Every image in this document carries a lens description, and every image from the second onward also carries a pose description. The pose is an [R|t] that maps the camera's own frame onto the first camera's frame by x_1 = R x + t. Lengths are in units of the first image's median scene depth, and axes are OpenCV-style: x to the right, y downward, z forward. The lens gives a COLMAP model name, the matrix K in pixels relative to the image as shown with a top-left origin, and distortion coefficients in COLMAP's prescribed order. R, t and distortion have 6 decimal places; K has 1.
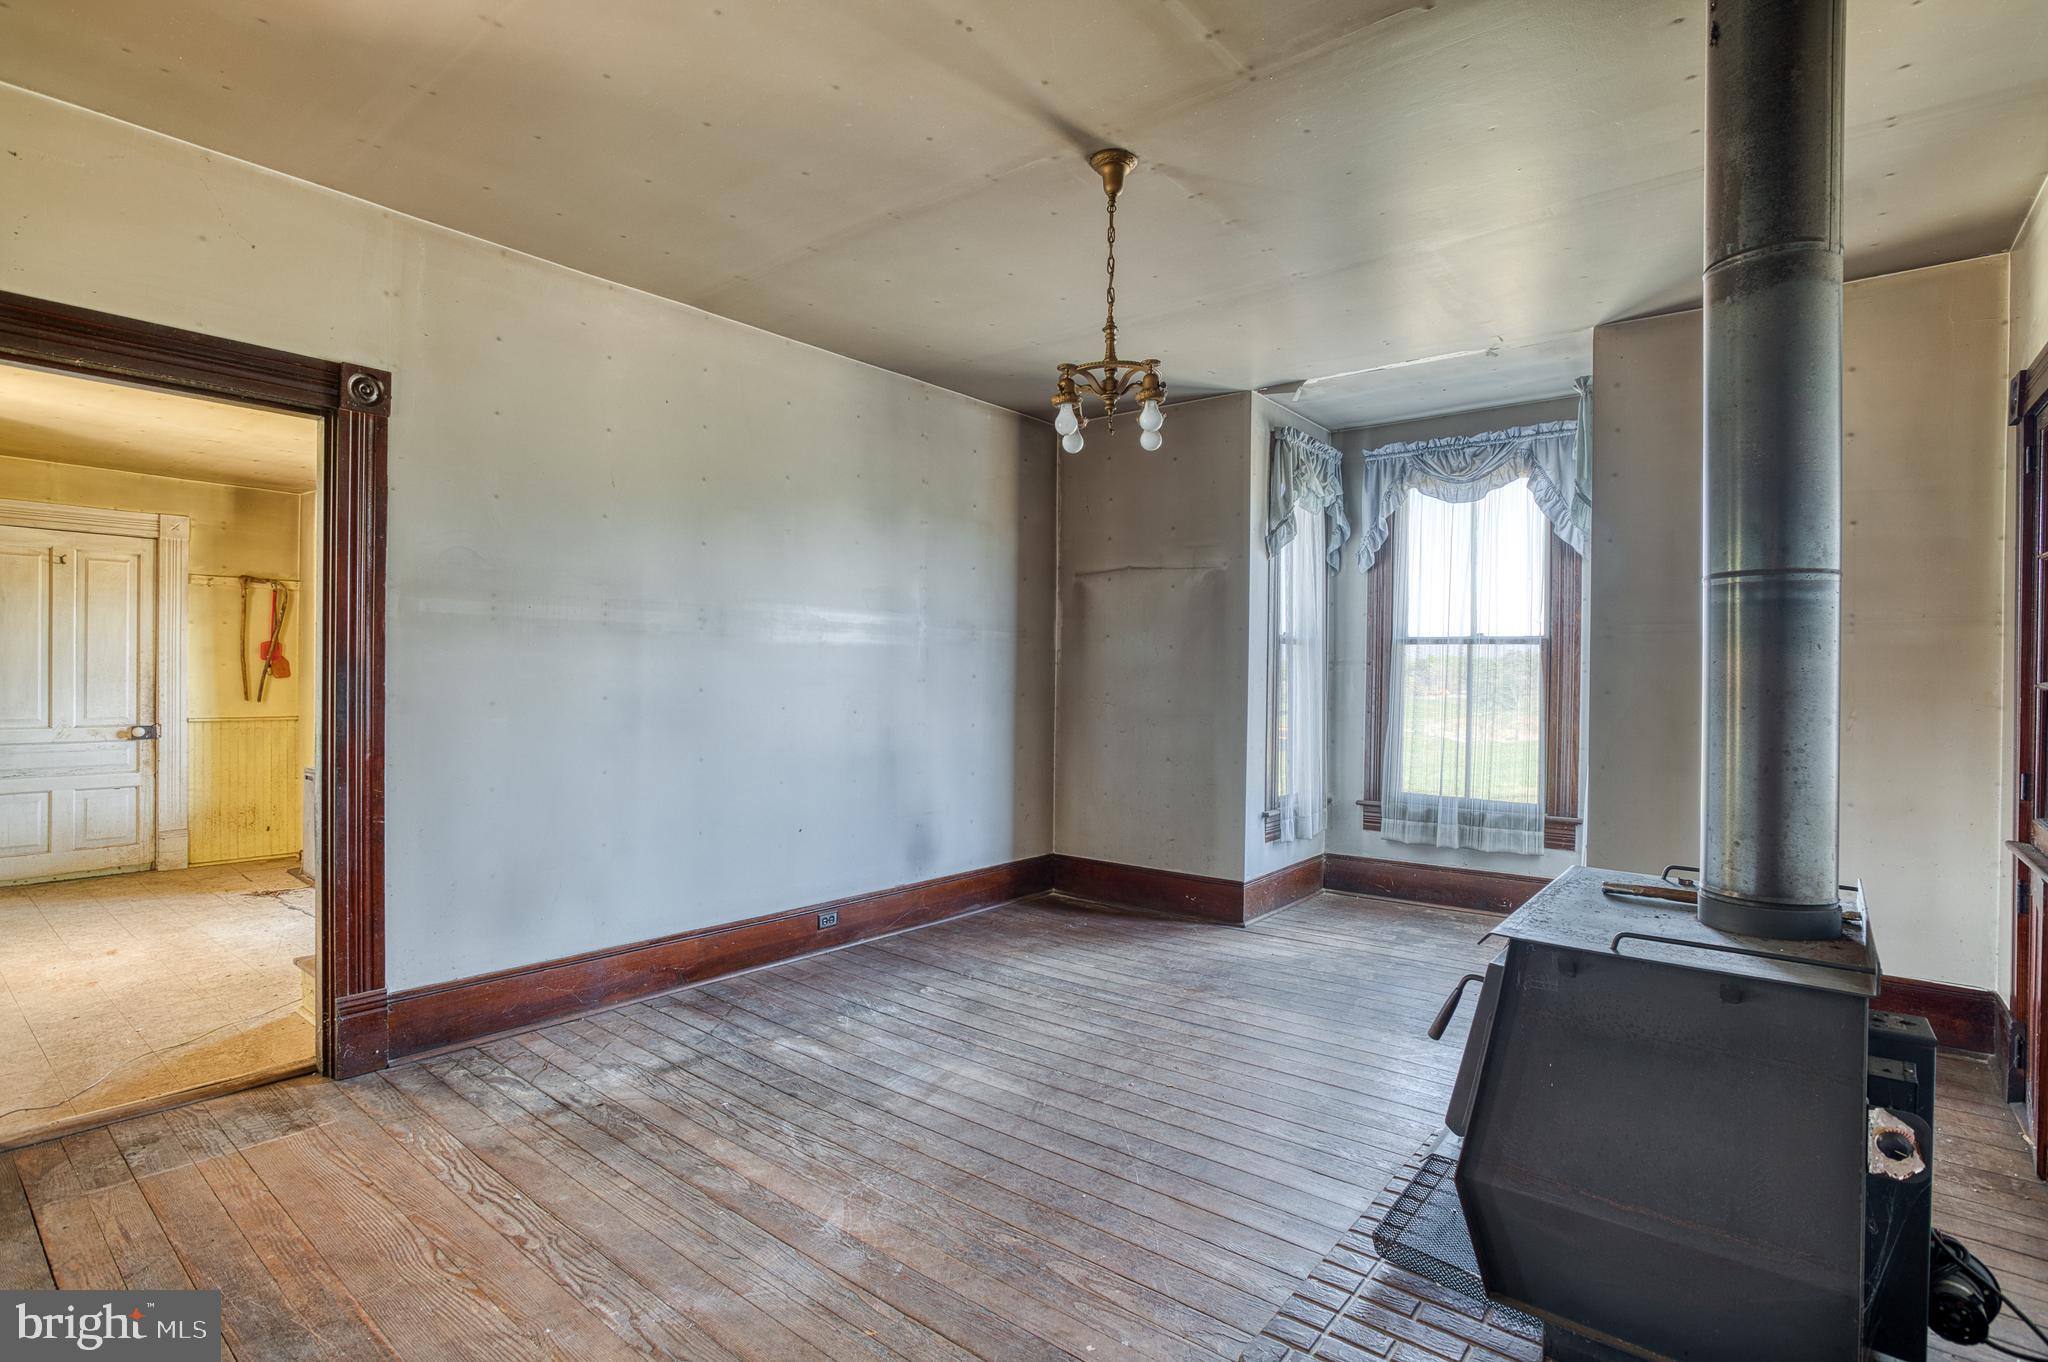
lens RADIAL K [[980.2, 0, 1023.0], [0, 980.2, 676.0], [0, 0, 1]] dist [-0.032559, 0.015016]
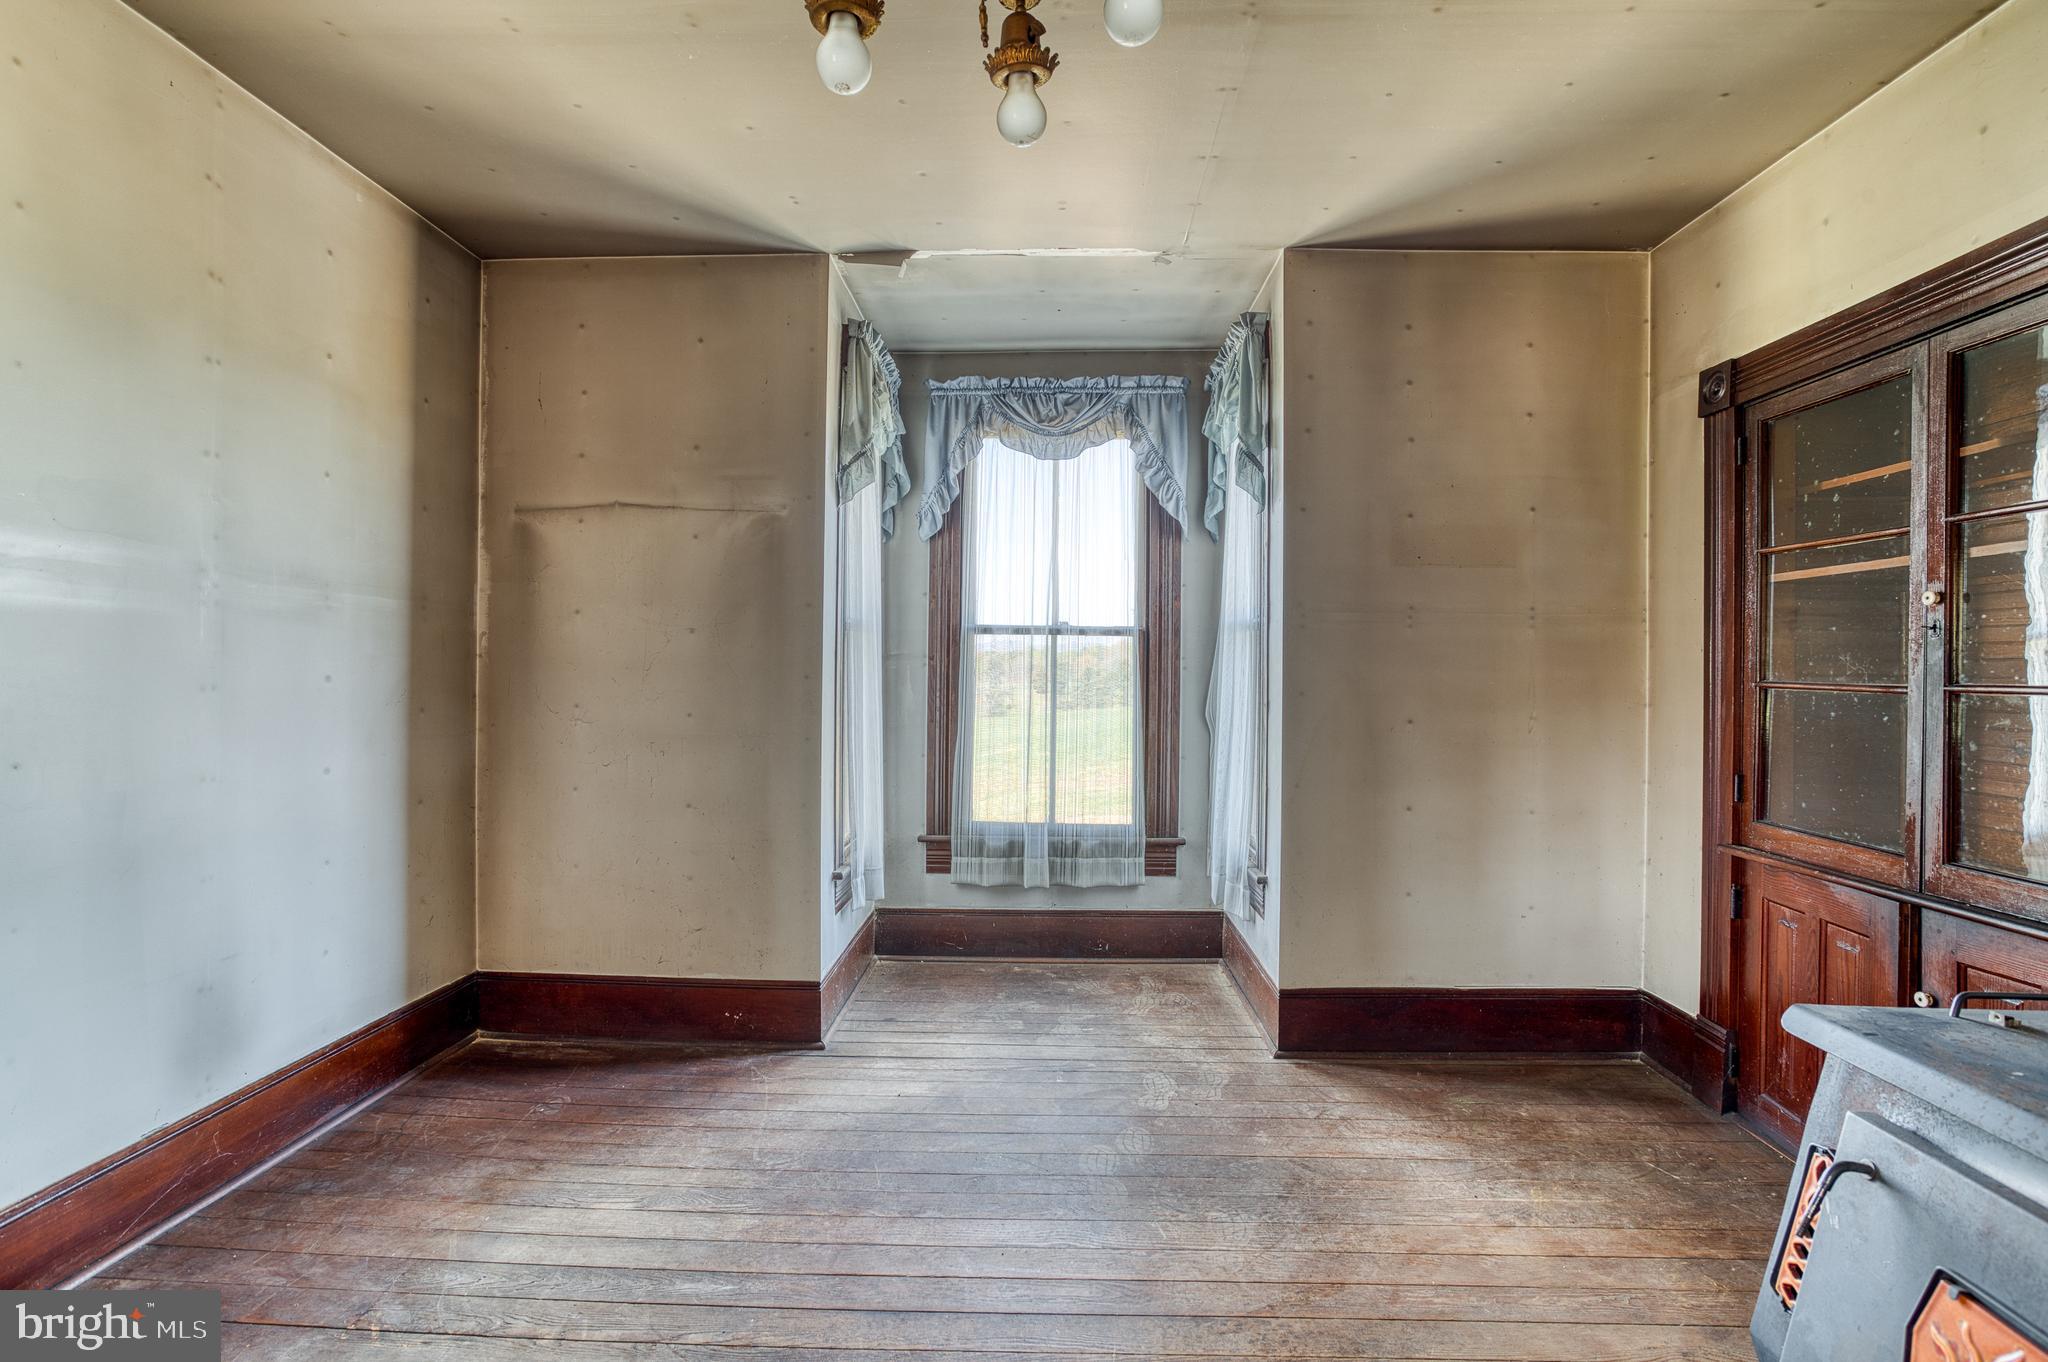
lens RADIAL K [[989.7, 0, 1018.0], [0, 989.7, 673.8], [0, 0, 1]] dist [-0.069450, 0.044533]
pose [[0.800186, -0.004483, 0.599736, -0.065765], [0.002721, 0.999989, 0.003844, -0.003189], [-0.599746, -0.001444, 0.800189, 0.361352]]
